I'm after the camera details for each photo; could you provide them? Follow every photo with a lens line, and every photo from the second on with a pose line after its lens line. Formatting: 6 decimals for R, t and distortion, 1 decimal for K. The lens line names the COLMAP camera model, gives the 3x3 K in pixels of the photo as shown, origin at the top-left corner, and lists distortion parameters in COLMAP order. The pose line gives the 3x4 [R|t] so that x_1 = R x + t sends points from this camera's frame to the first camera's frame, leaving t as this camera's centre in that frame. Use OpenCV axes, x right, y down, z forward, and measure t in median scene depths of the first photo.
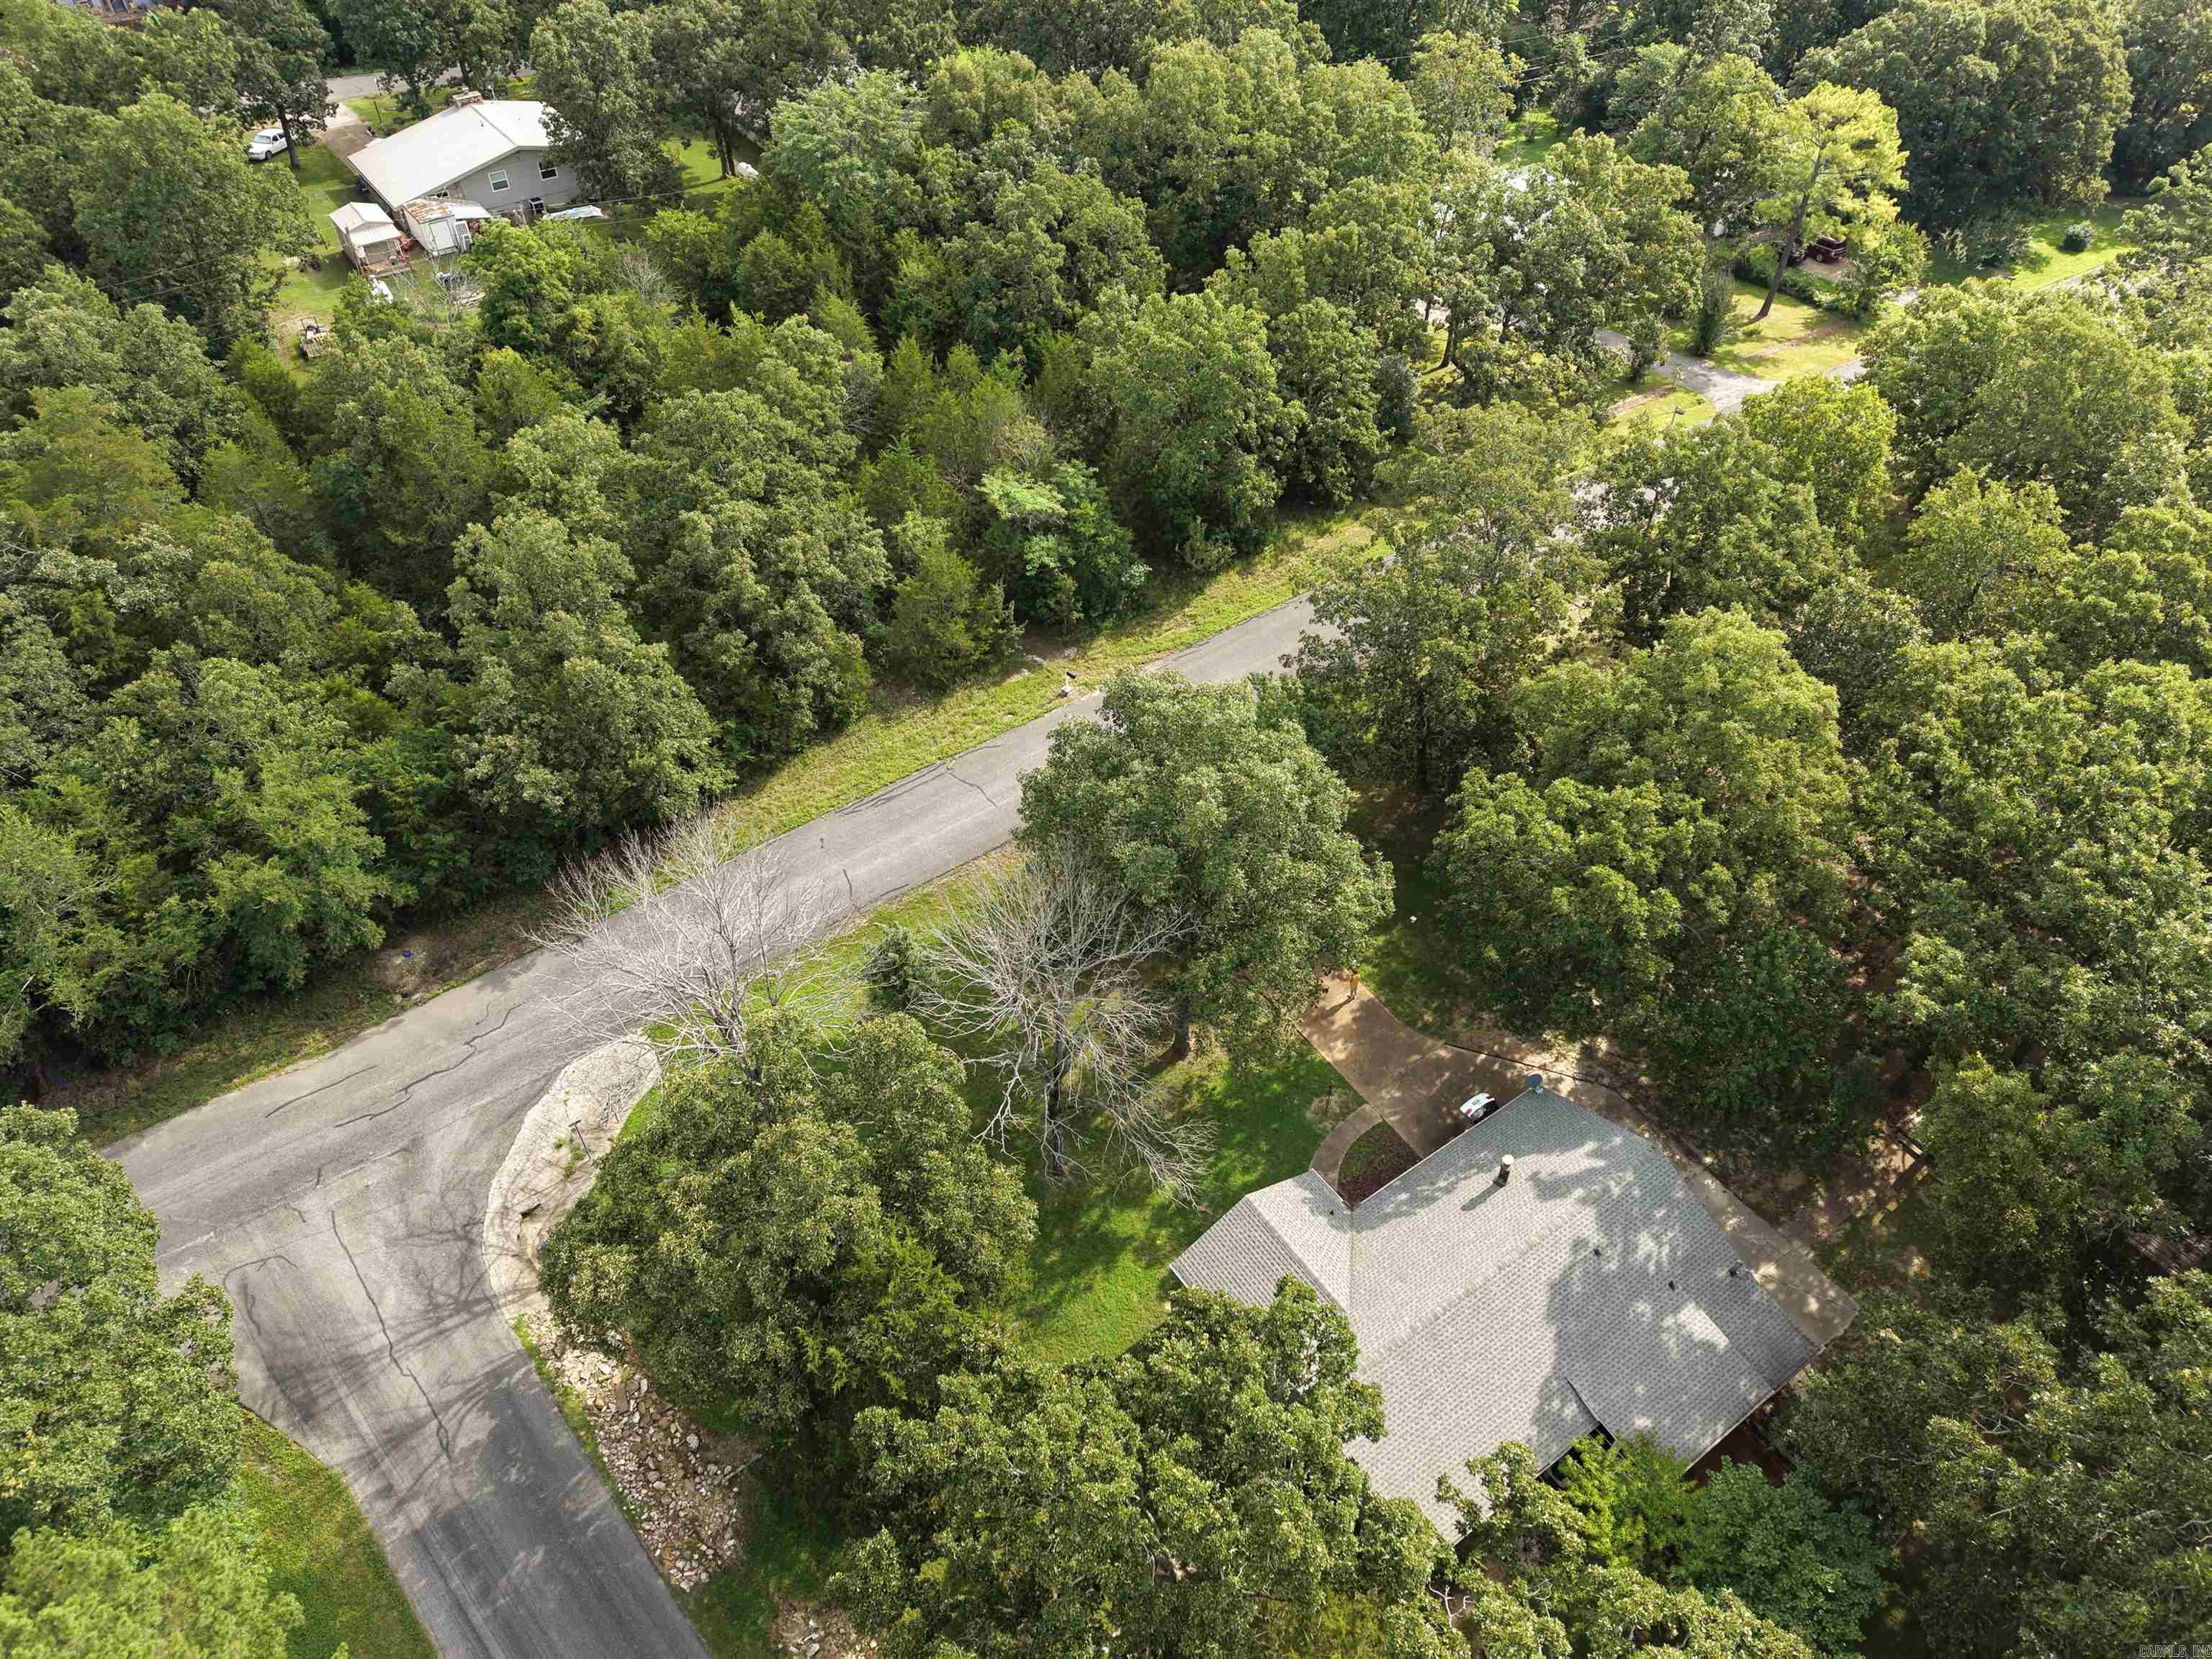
lens RADIAL K [[1446.8, 0, 1123.2], [0, 1446.8, 831.0], [0, 0, 1]] dist [0.044953, -0.041450]
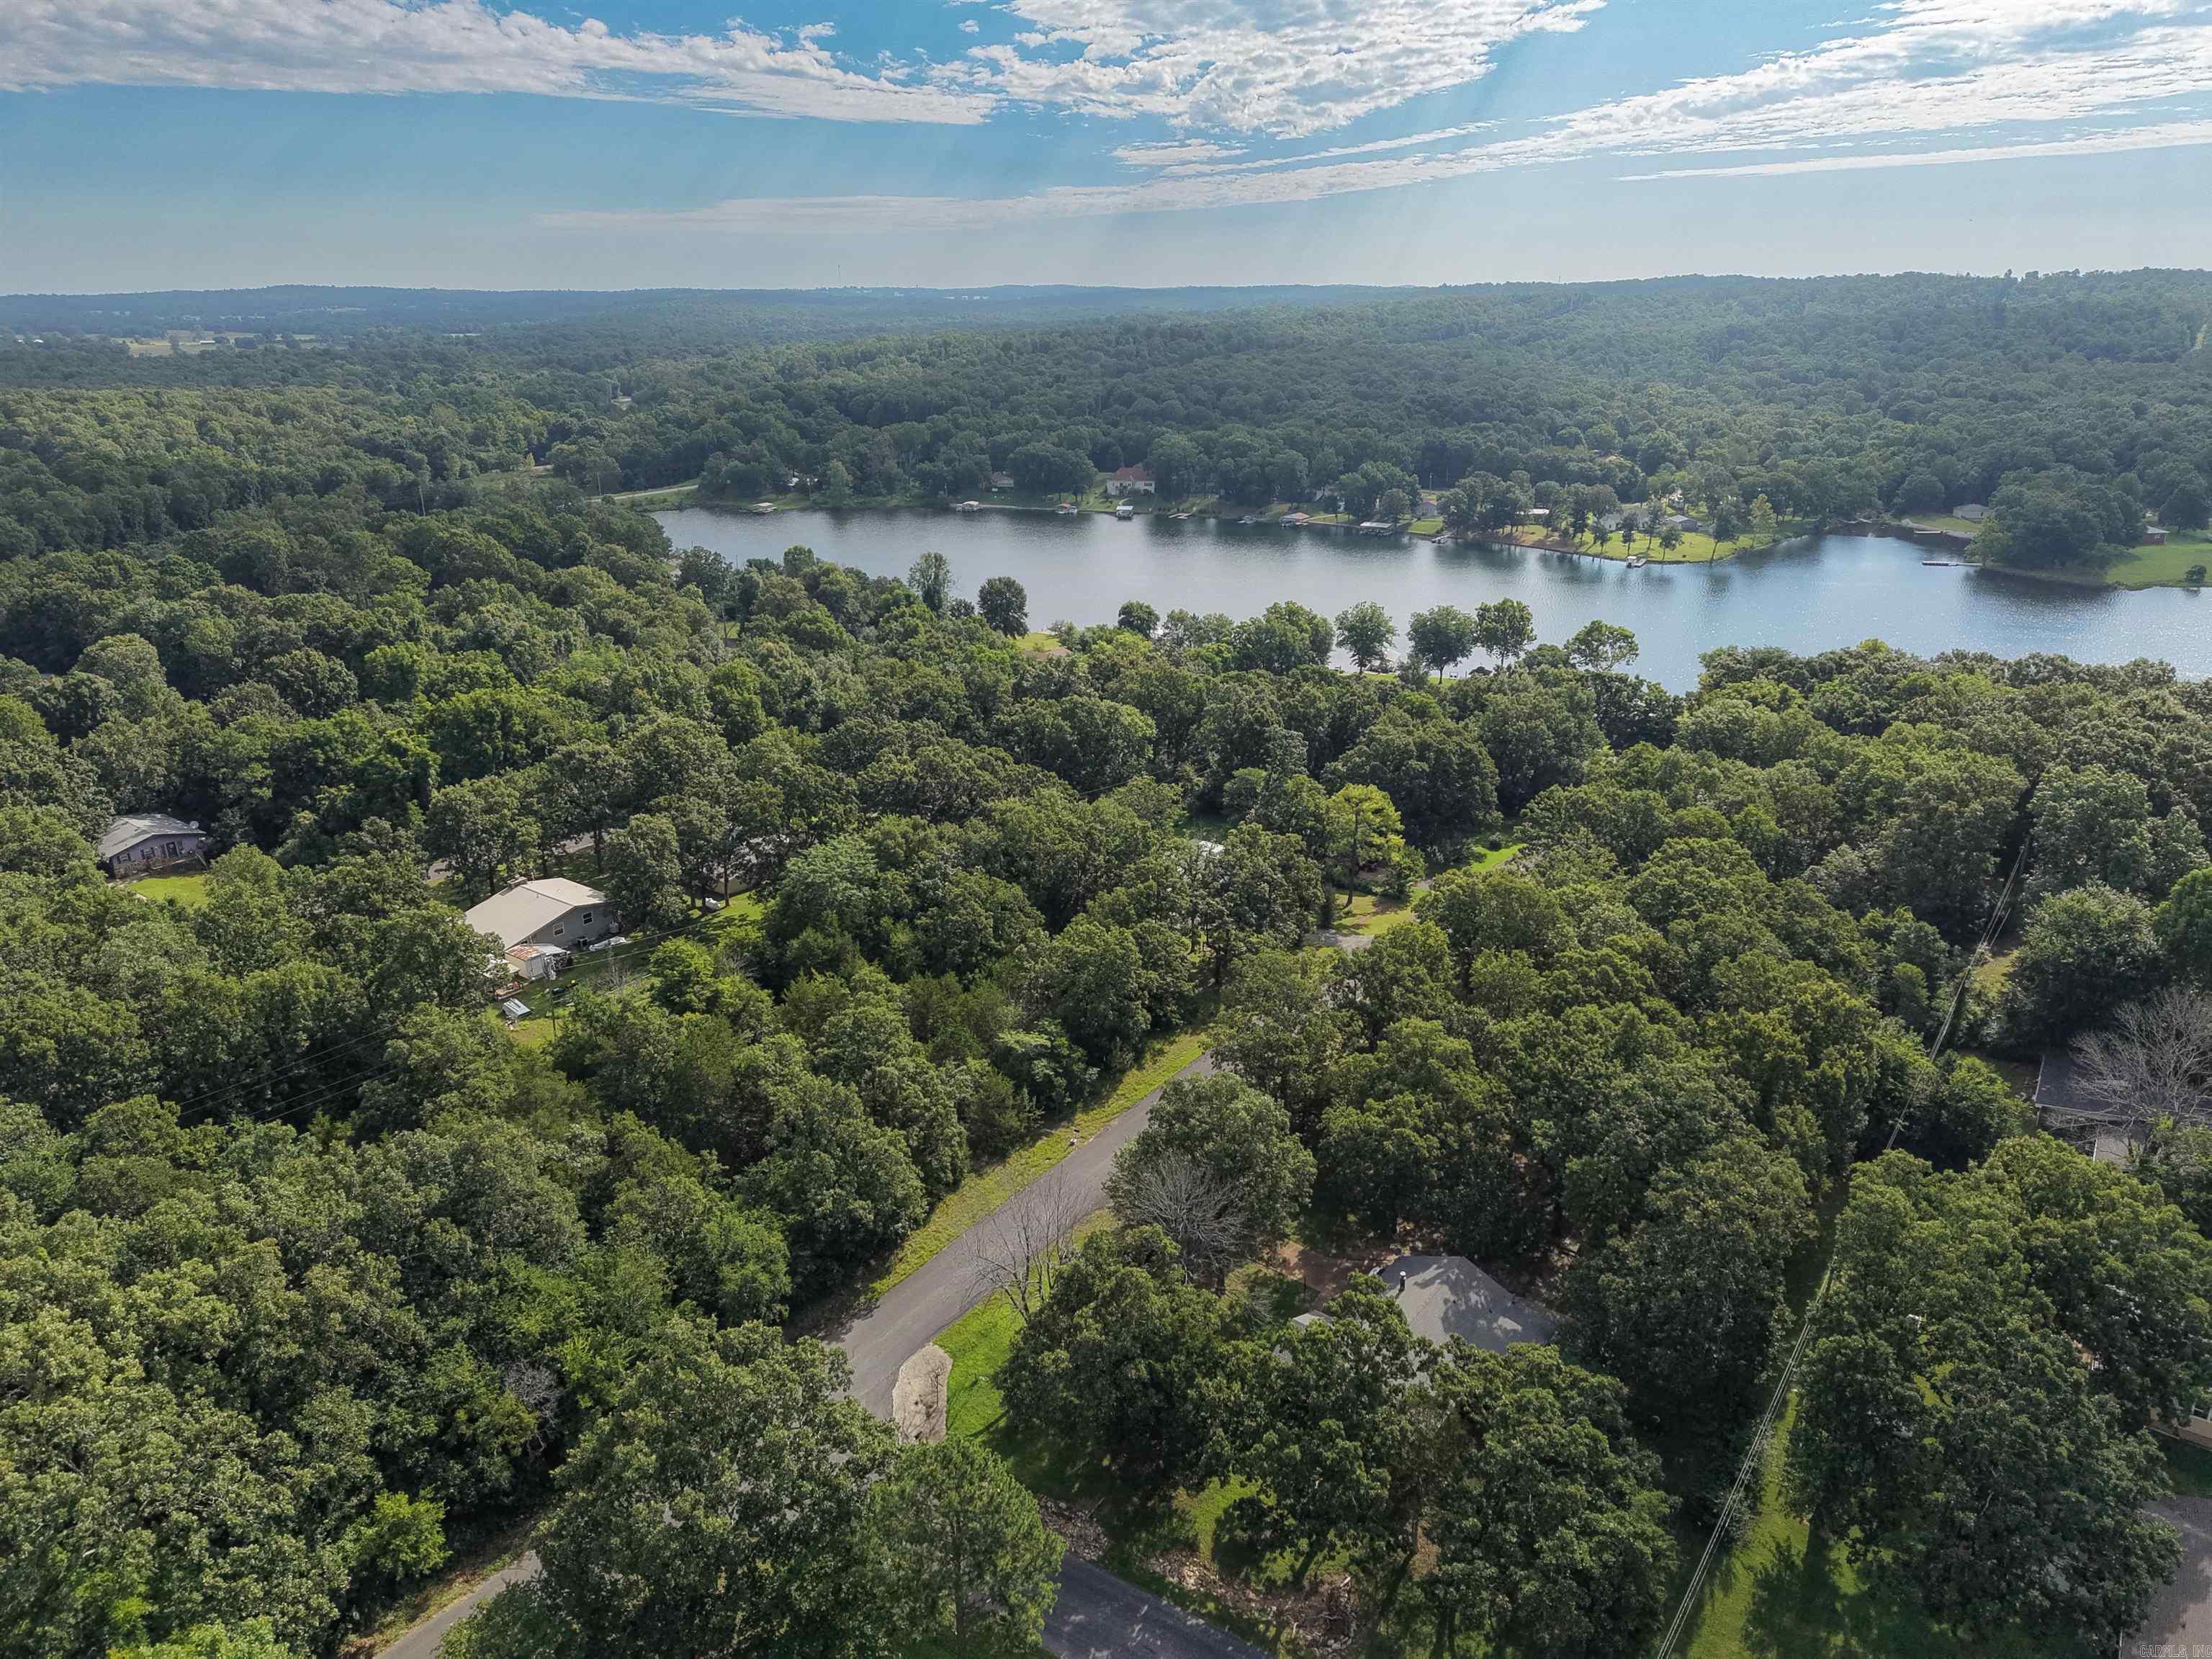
lens RADIAL K [[1446.8, 0, 1123.2], [0, 1446.8, 831.0], [0, 0, 1]] dist [0.044953, -0.041450]
pose [[0.950524, -0.111993, 0.289761, -0.371144], [0.224506, 0.892340, -0.391570, 0.220814], [-0.214712, 0.437250, 0.873333, -0.578297]]
